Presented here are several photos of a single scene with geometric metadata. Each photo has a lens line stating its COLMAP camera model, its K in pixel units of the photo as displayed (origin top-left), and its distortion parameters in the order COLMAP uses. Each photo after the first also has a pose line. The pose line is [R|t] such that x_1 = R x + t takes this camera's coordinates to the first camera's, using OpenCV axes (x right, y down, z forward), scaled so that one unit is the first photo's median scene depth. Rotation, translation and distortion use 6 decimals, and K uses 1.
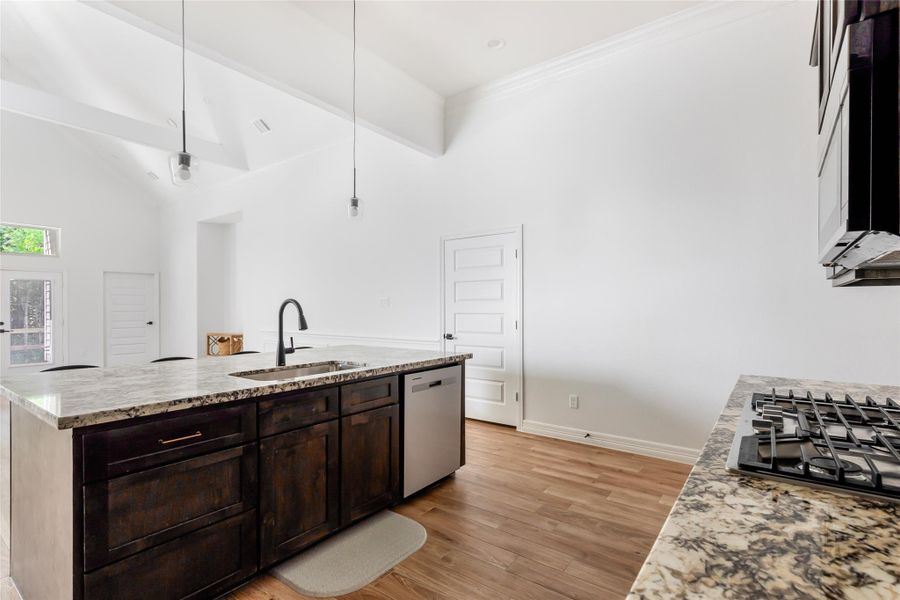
lens RADIAL K [[438.4, 0, 462.9], [0, 438.4, 308.6], [0, 0, 1]] dist [-0.029524, -0.000282]
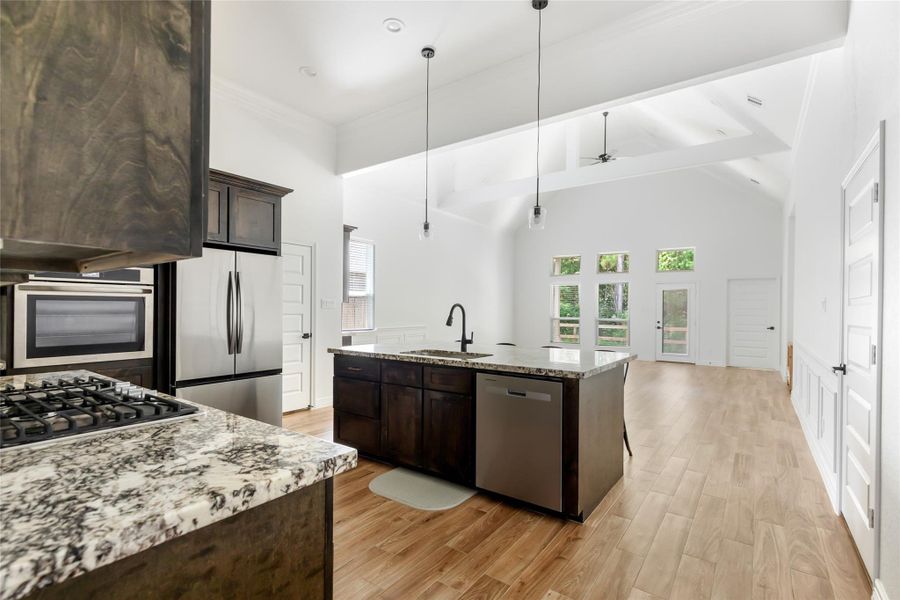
lens RADIAL K [[438.4, 0, 462.9], [0, 438.4, 308.6], [0, 0, 1]] dist [-0.029524, -0.000282]
pose [[-0.034068, -0.002034, -0.999417, 1.005636], [-0.013209, 0.999912, -0.001585, -0.004144], [0.999332, 0.013147, -0.034092, 1.061937]]
